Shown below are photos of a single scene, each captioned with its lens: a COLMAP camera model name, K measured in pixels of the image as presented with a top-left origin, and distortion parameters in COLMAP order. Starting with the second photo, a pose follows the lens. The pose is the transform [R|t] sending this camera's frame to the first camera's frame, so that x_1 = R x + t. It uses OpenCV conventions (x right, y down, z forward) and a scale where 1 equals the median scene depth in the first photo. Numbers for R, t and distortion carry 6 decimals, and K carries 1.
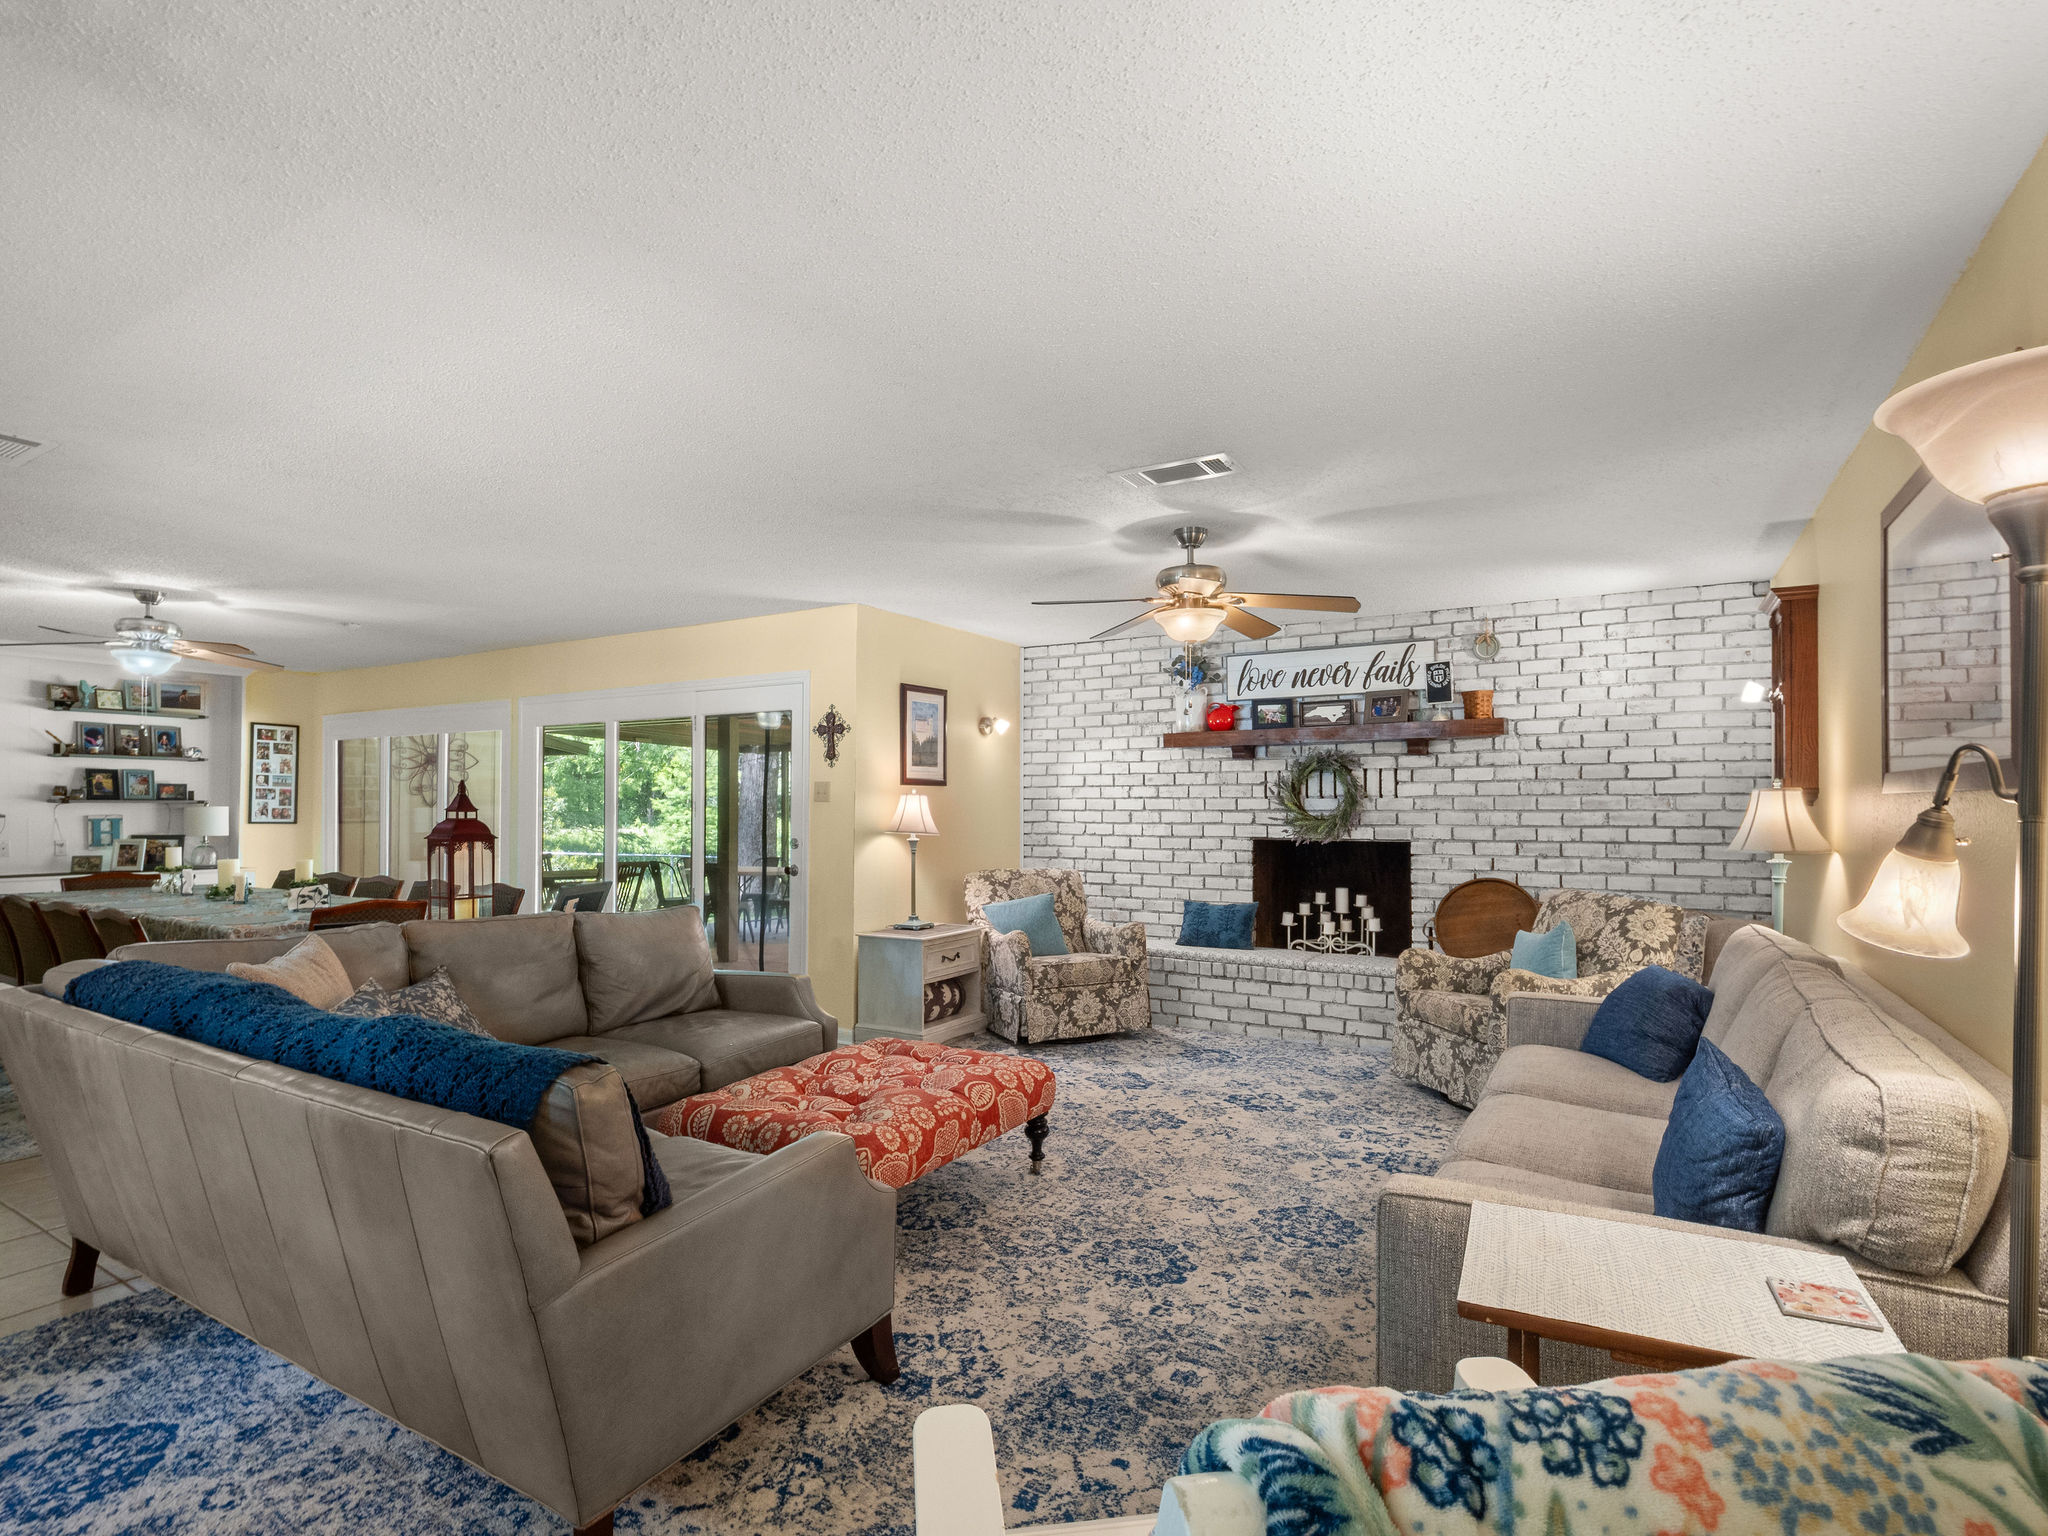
lens RADIAL K [[1001.5, 0, 998.9], [0, 1001.5, 805.8], [0, 0, 1]] dist [-0.014491, 0.002874]
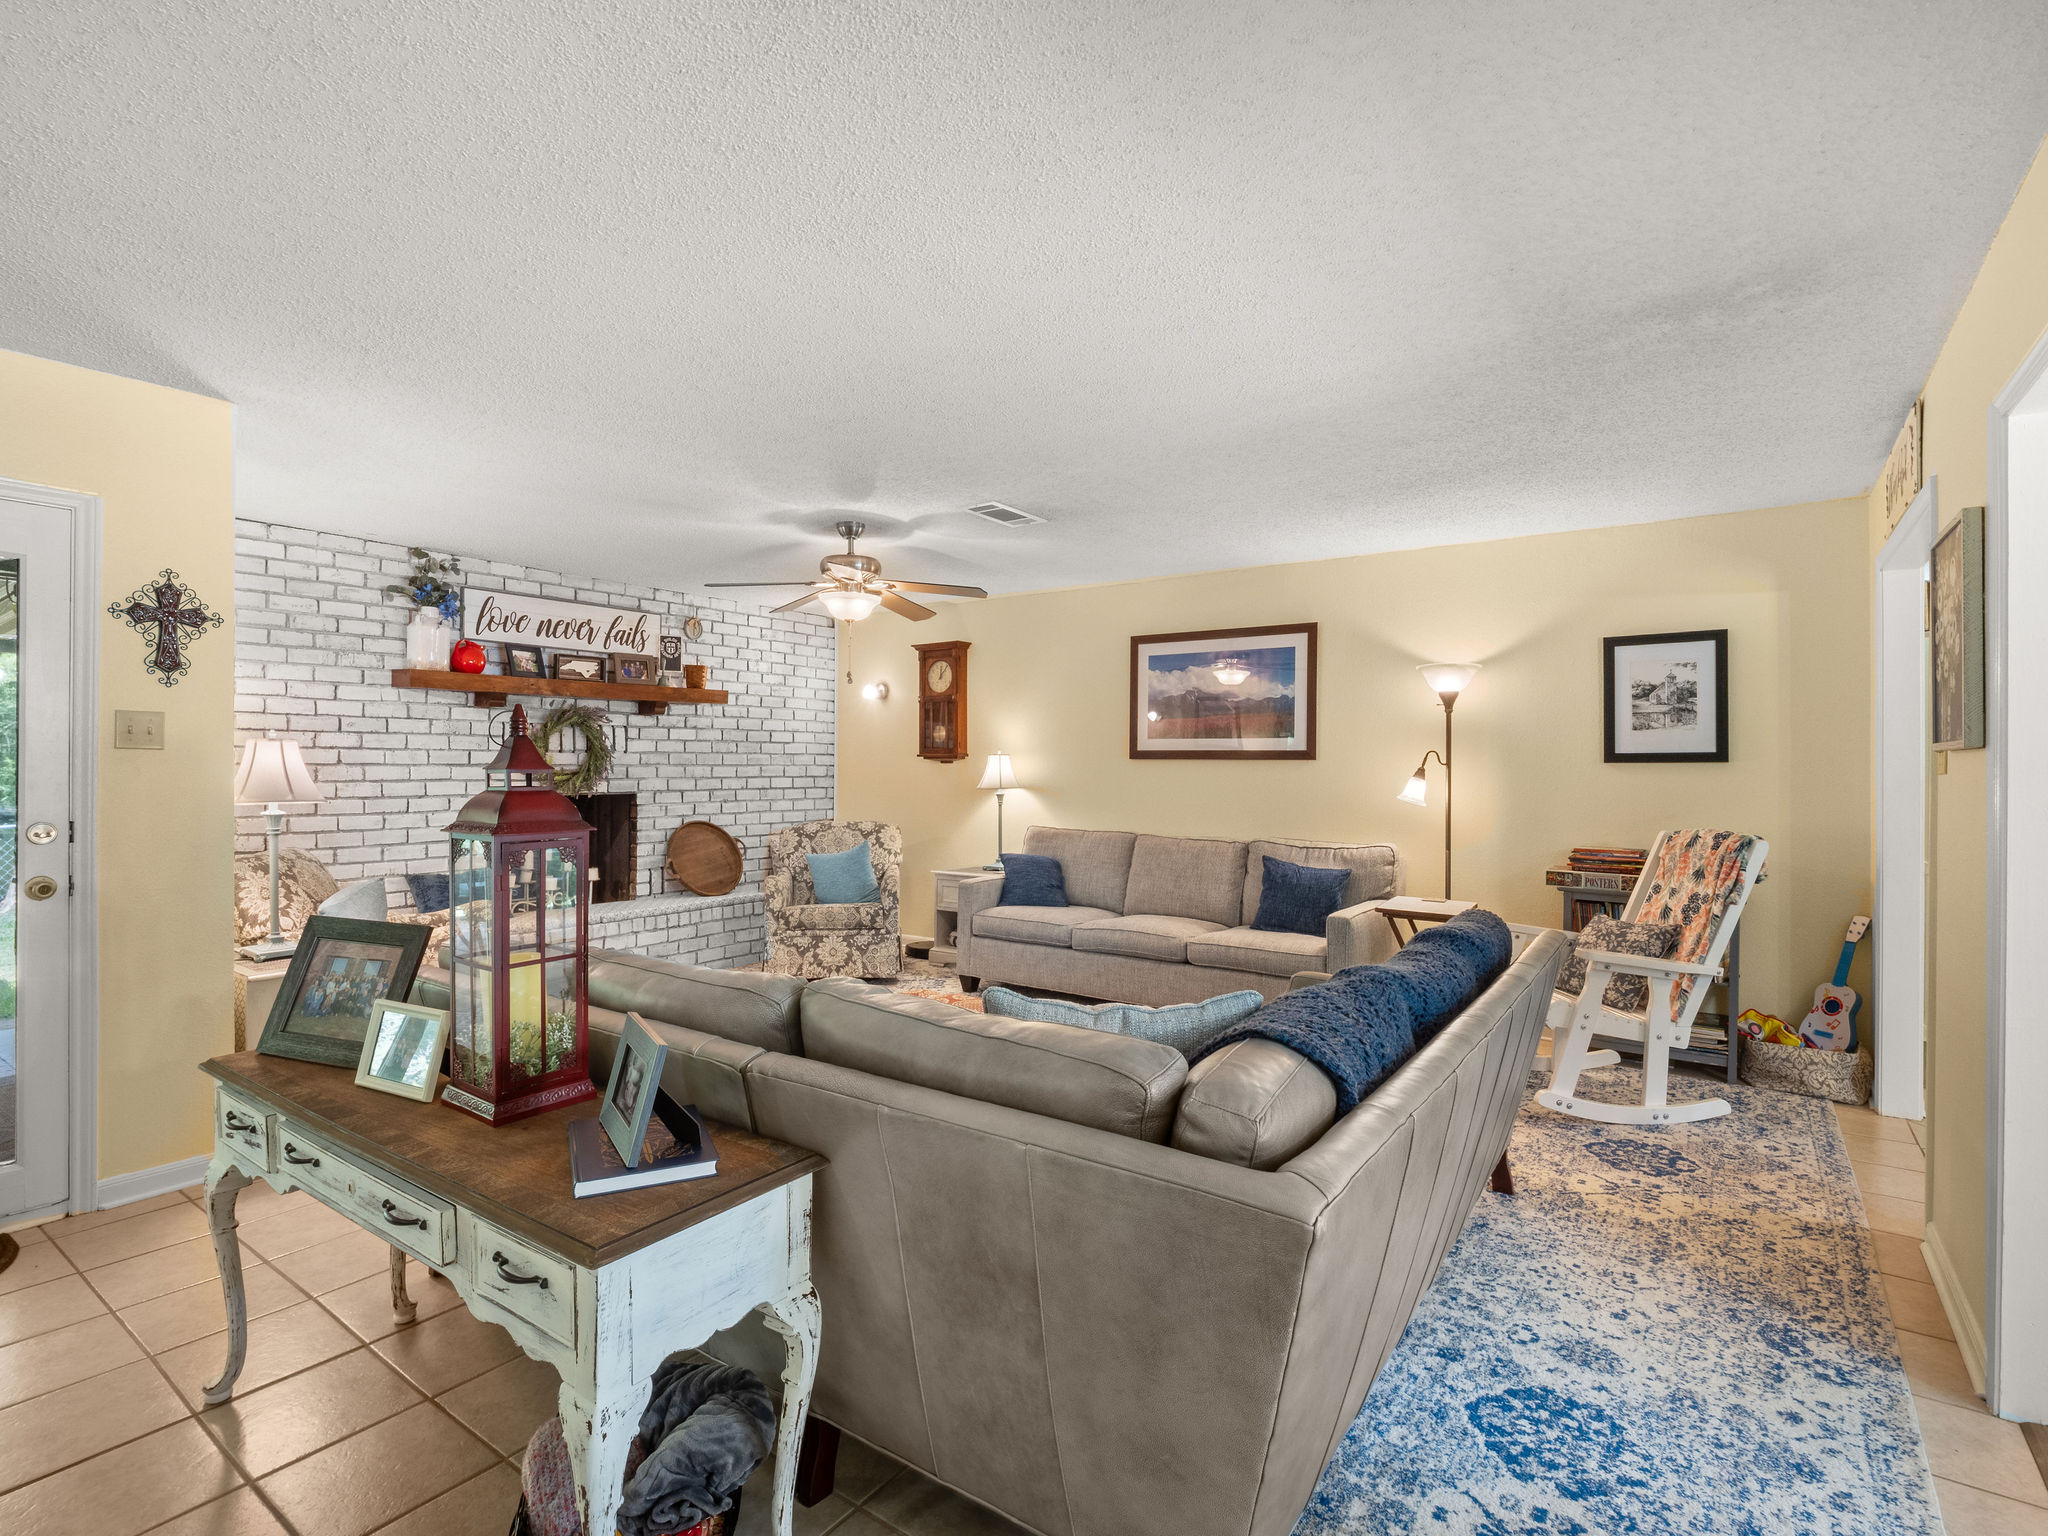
lens RADIAL K [[1001.5, 0, 1030.3], [0, 1001.5, 769.8], [0, 0, 1]] dist [-0.014491, 0.002874]
pose [[0.072789, -0.005546, 0.997332, -1.110029], [-0.007836, 0.999950, 0.006132, -0.000064], [-0.997317, -0.008262, 0.072741, 0.824882]]
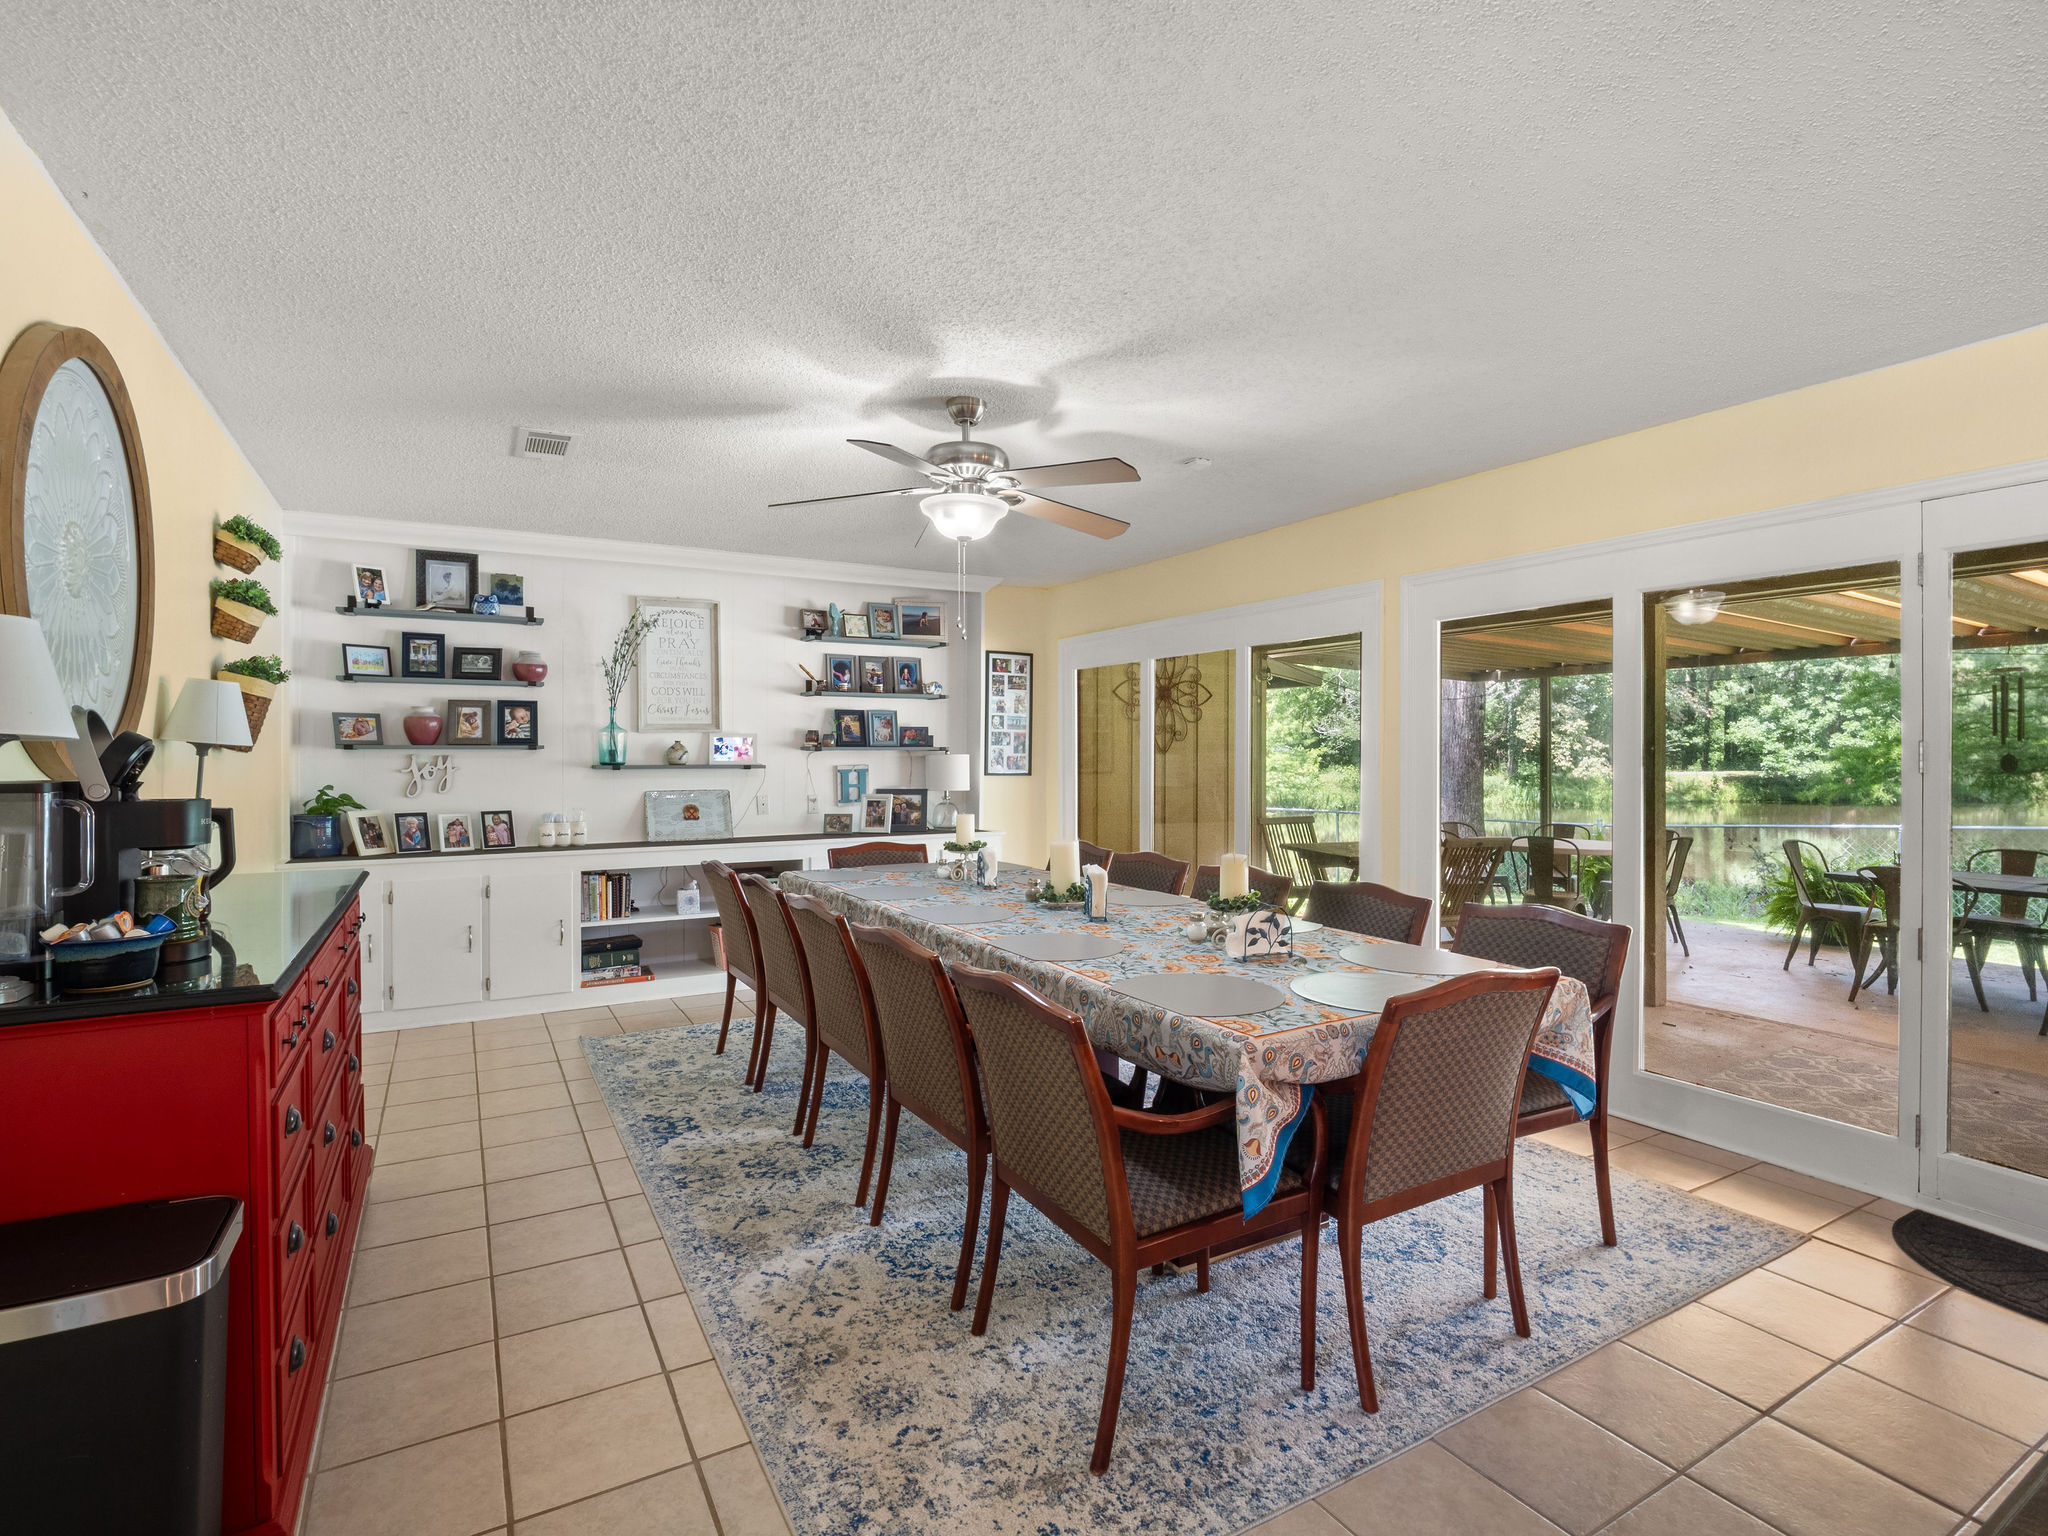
lens RADIAL K [[1001.5, 0, 1033.6], [0, 1001.5, 762.0], [0, 0, 1]] dist [-0.014491, 0.002874]
pose [[0.879614, -0.000036, -0.475688, -0.318156], [0.004594, 0.999954, 0.008420, 0.000409], [0.475666, -0.009591, 0.879574, 0.287576]]
